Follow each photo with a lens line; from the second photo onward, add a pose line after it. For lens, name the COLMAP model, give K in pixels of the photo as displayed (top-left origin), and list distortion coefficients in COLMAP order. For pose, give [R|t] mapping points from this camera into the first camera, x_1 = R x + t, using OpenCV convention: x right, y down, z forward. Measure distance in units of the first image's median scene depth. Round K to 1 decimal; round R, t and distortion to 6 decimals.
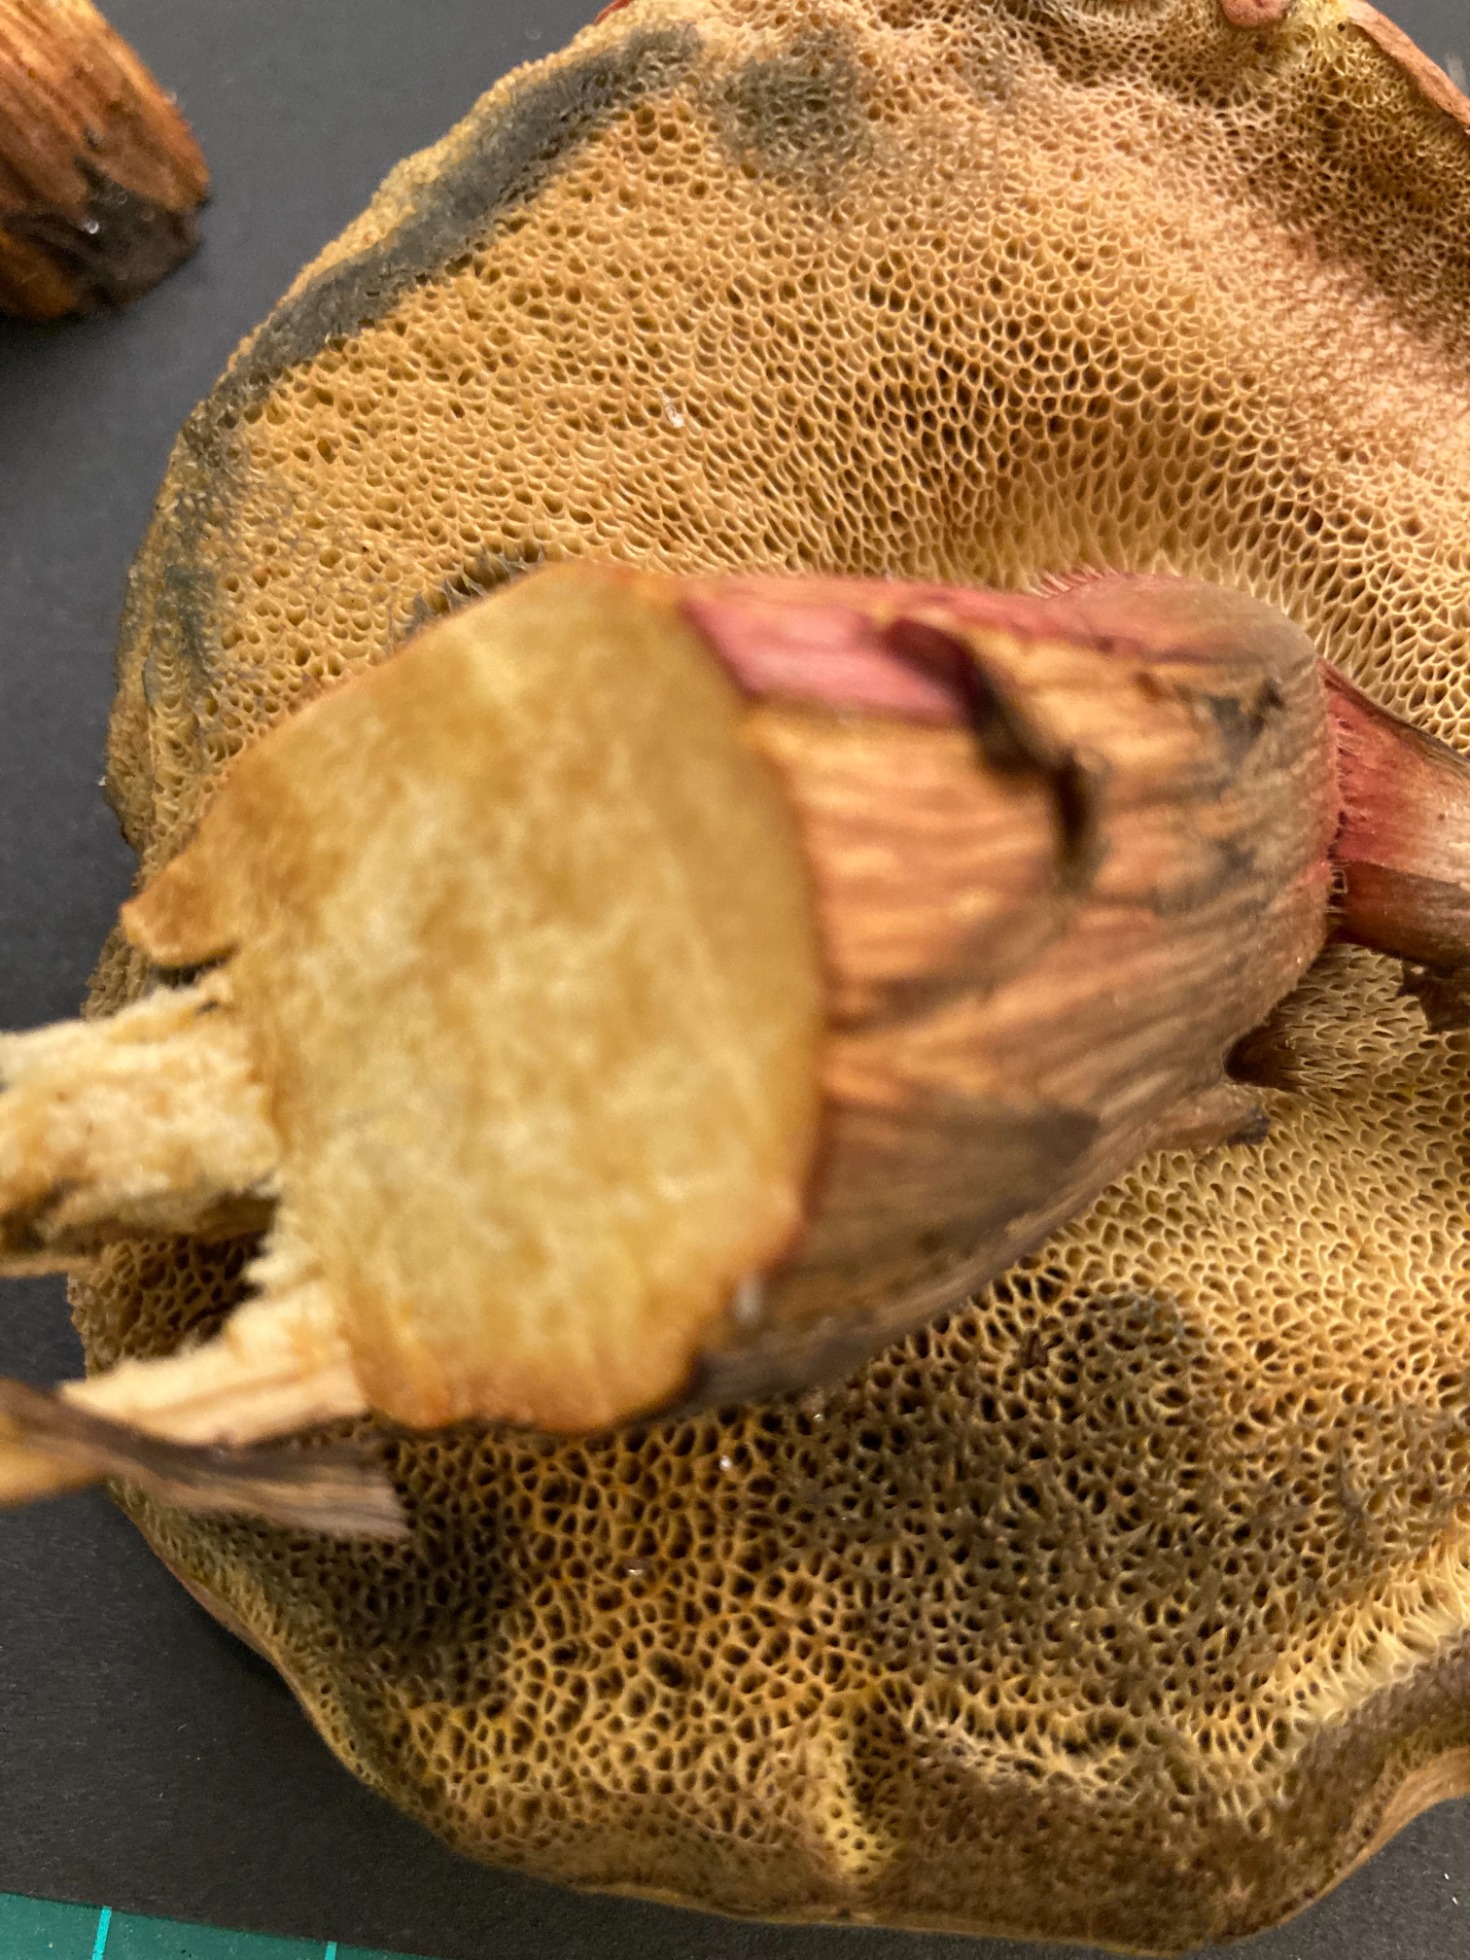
lens RADIAL K [[1732.3, 0, 735.0], [0, 1732.3, 980.0], [0, 0, 1]] dist [-0.059298, -0.000658]
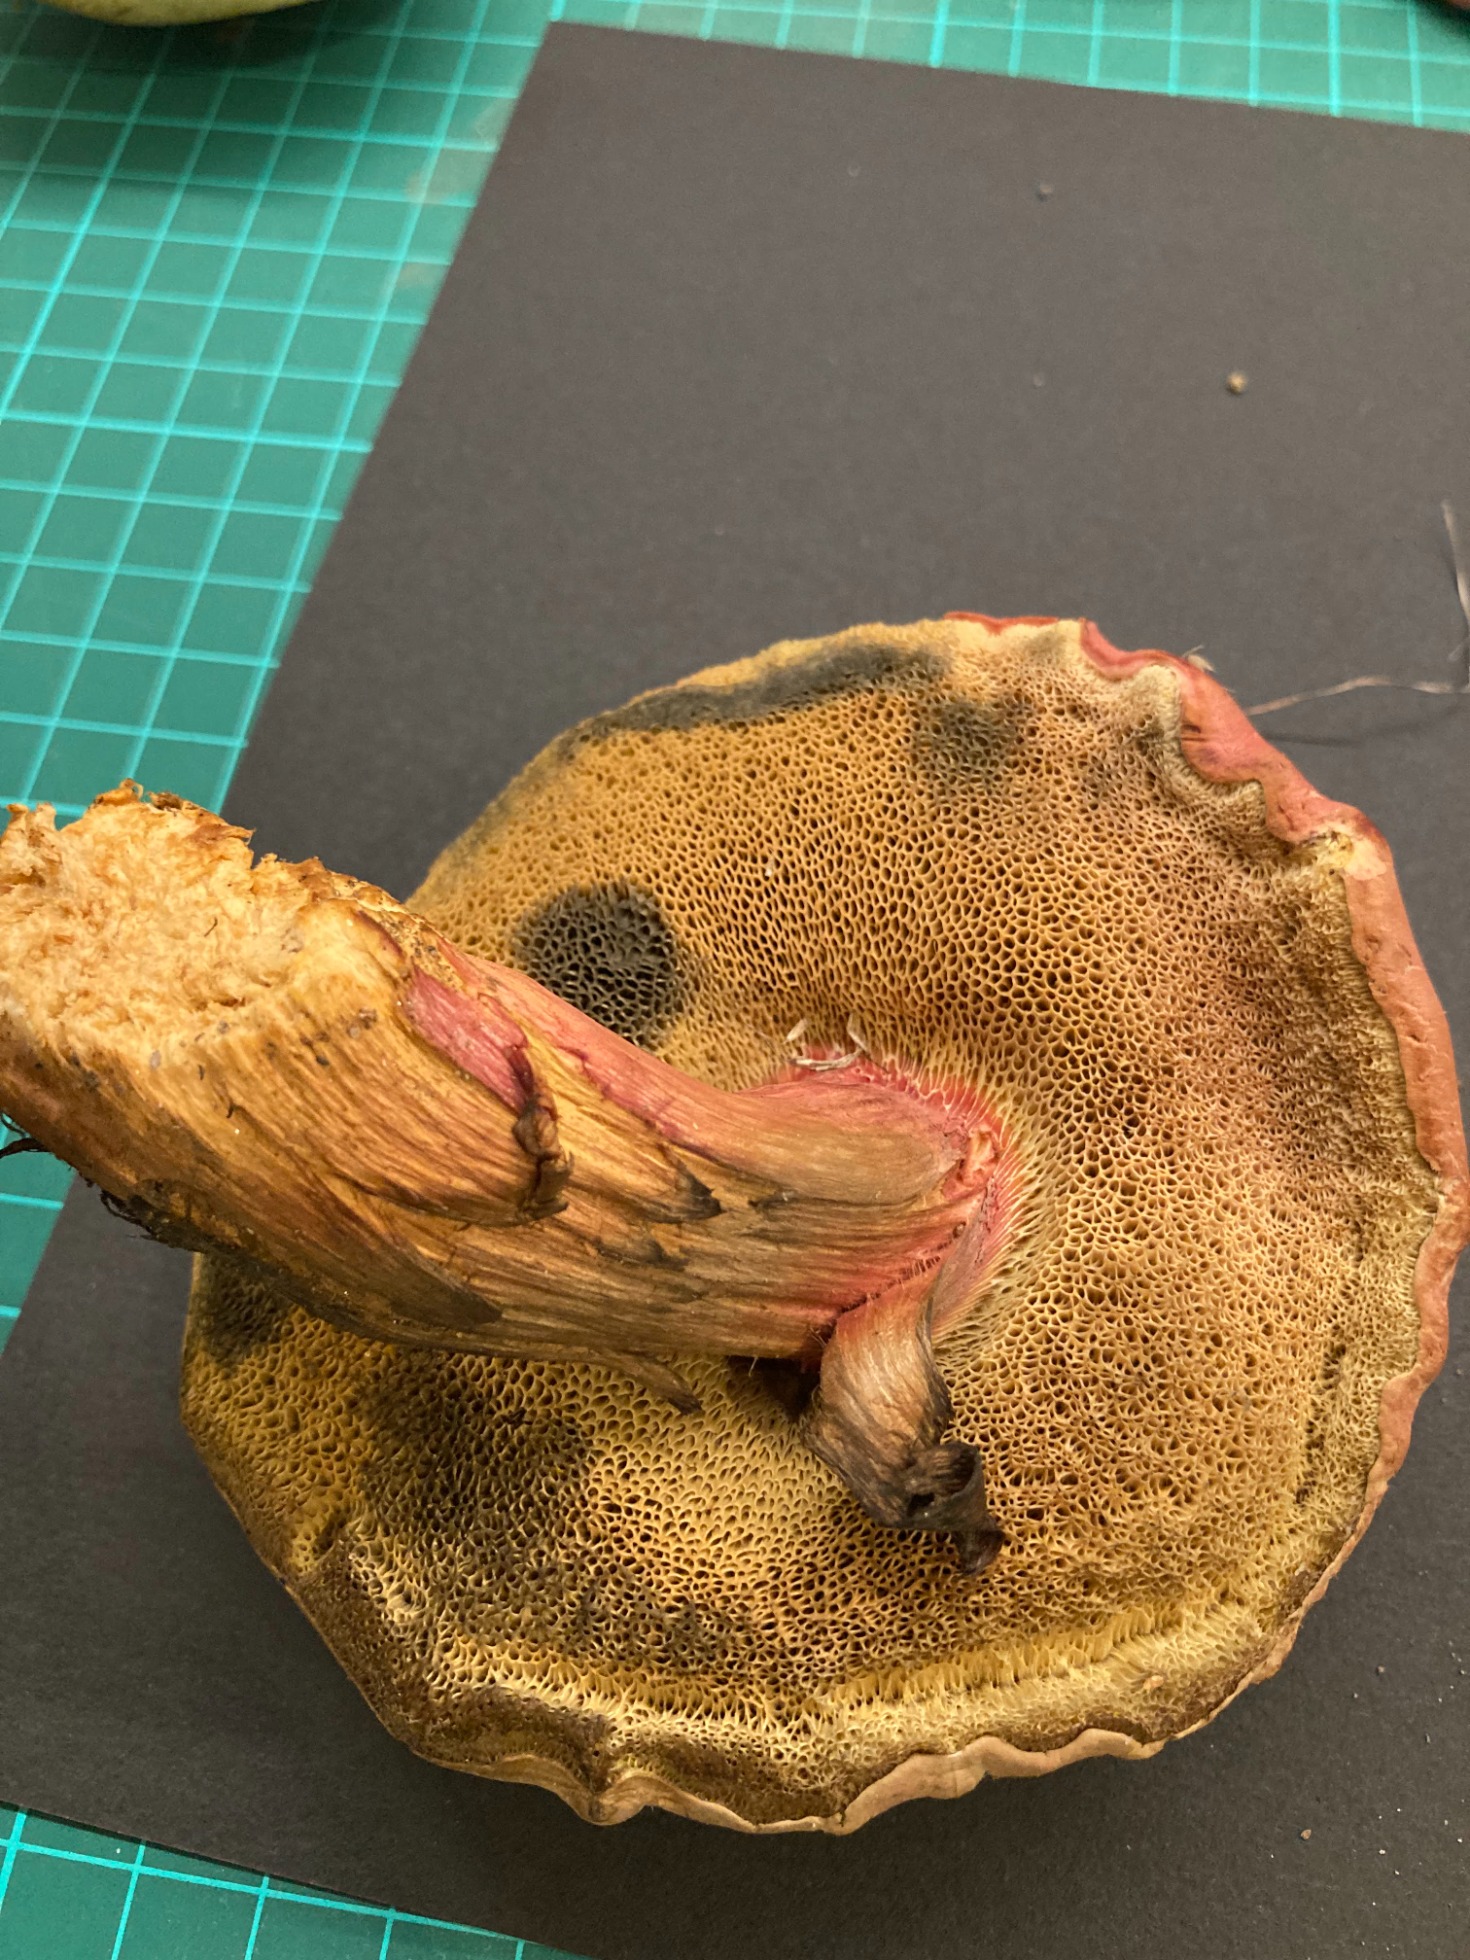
lens RADIAL K [[1599.2, 0, 732.7], [0, 1599.2, 968.7], [0, 0, 1]] dist [0.131925, -0.456830]
pose [[0.727744, 0.552554, -0.406292, 0.624423], [-0.554122, 0.822778, 0.126436, -0.420178], [0.404151, 0.133122, 0.904953, -0.421017]]
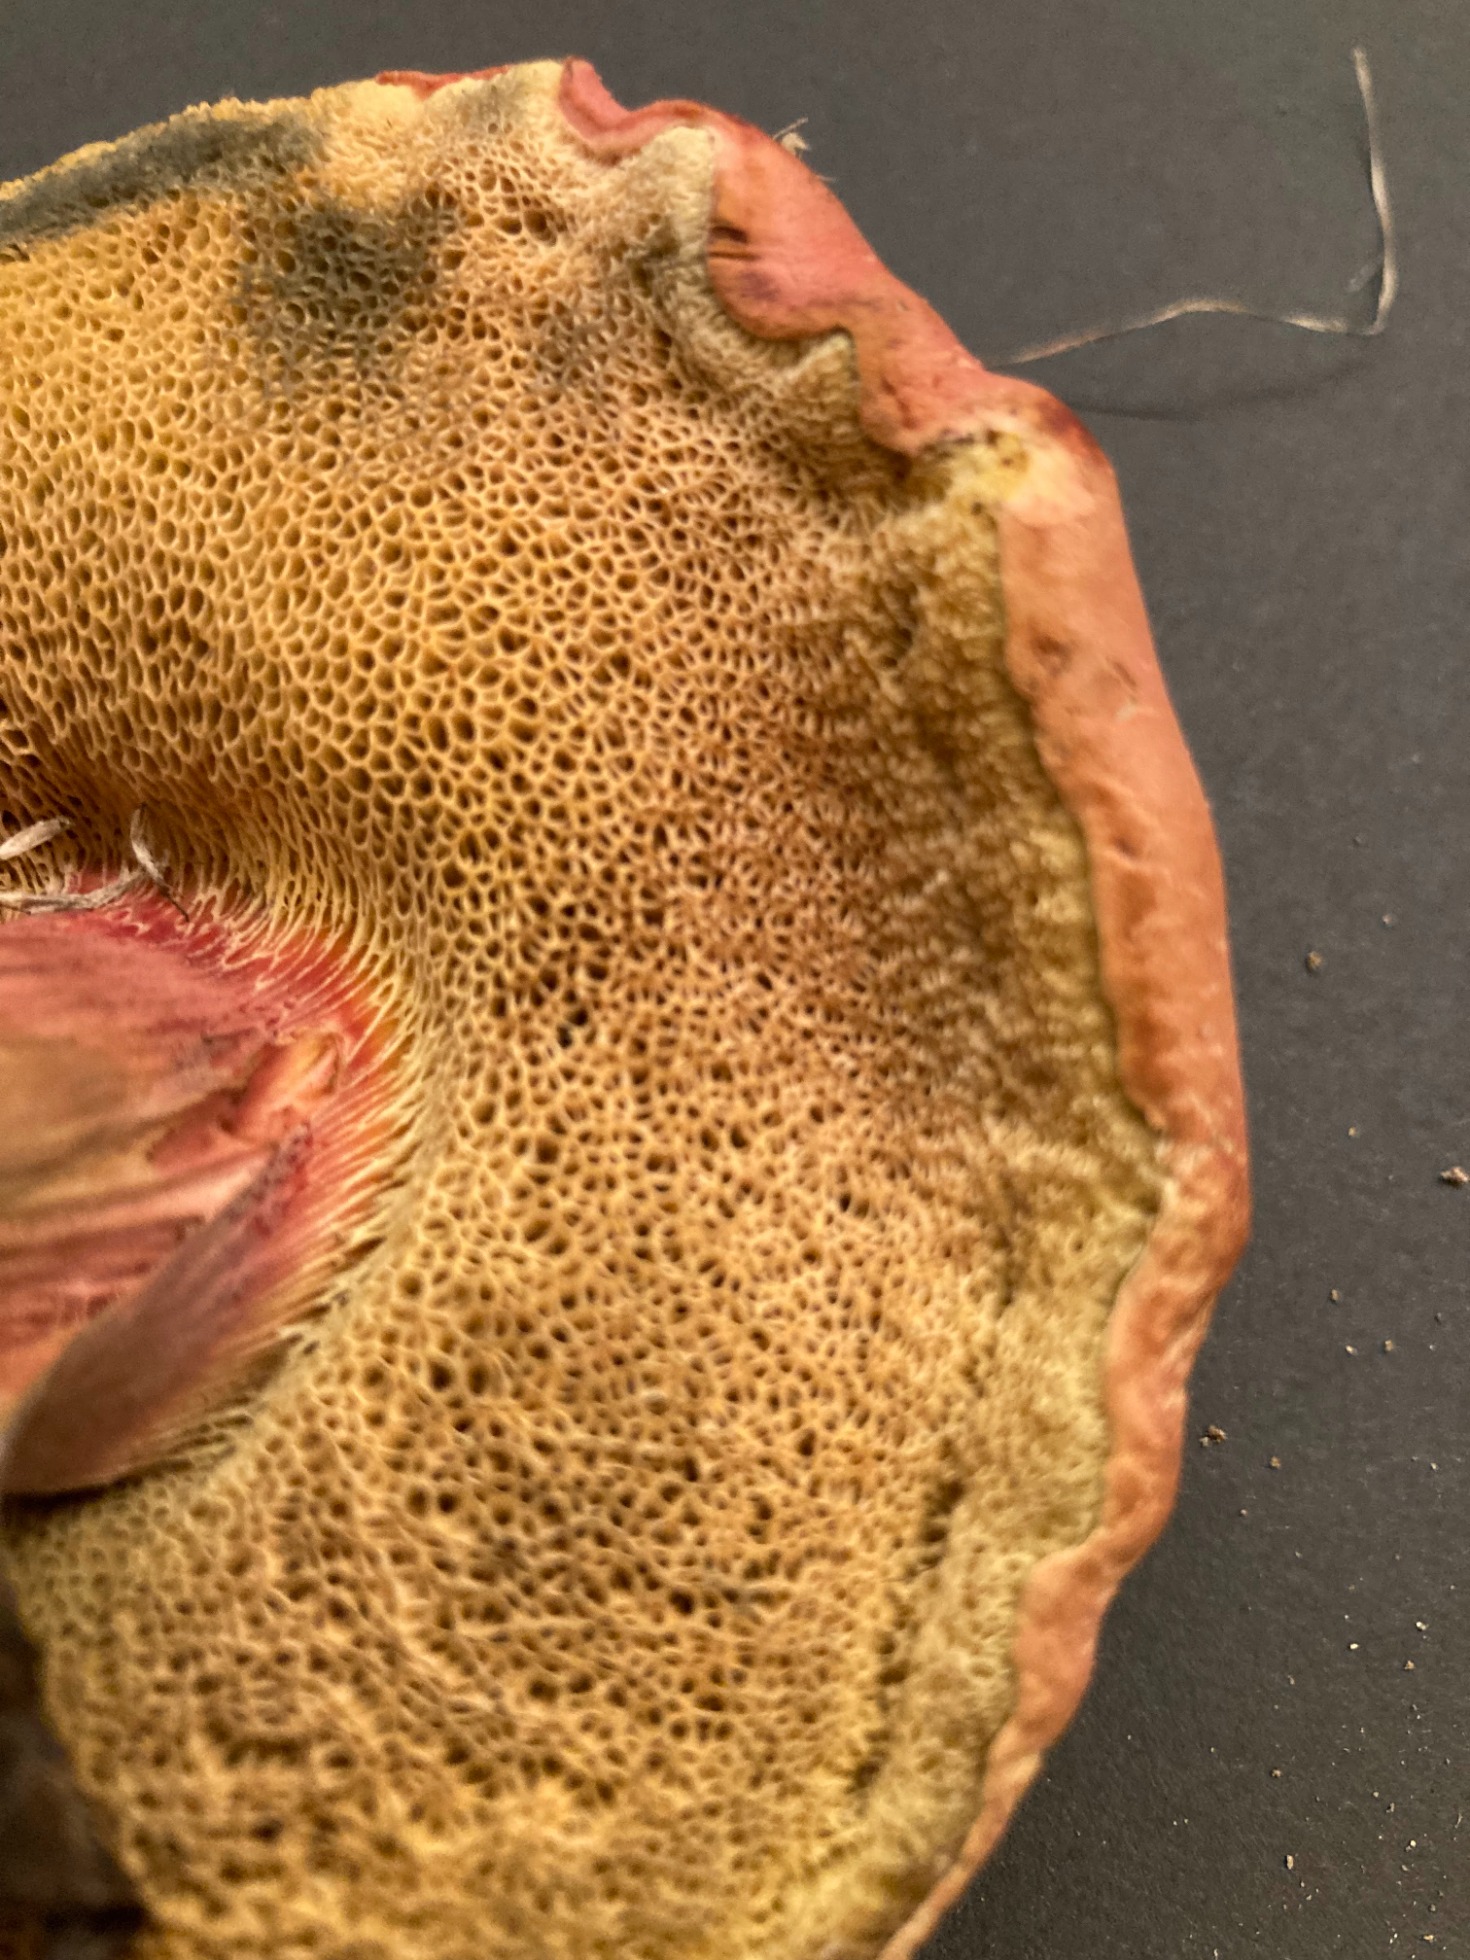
lens RADIAL K [[1629.9, 0, 730.4], [0, 1629.9, 955.2], [0, 0, 1]] dist [0.055509, -0.217500]
pose [[0.715796, 0.586031, -0.379741, 0.685477], [-0.565866, 0.805422, 0.176327, -0.513841], [0.409185, 0.088669, 0.908133, 0.414580]]
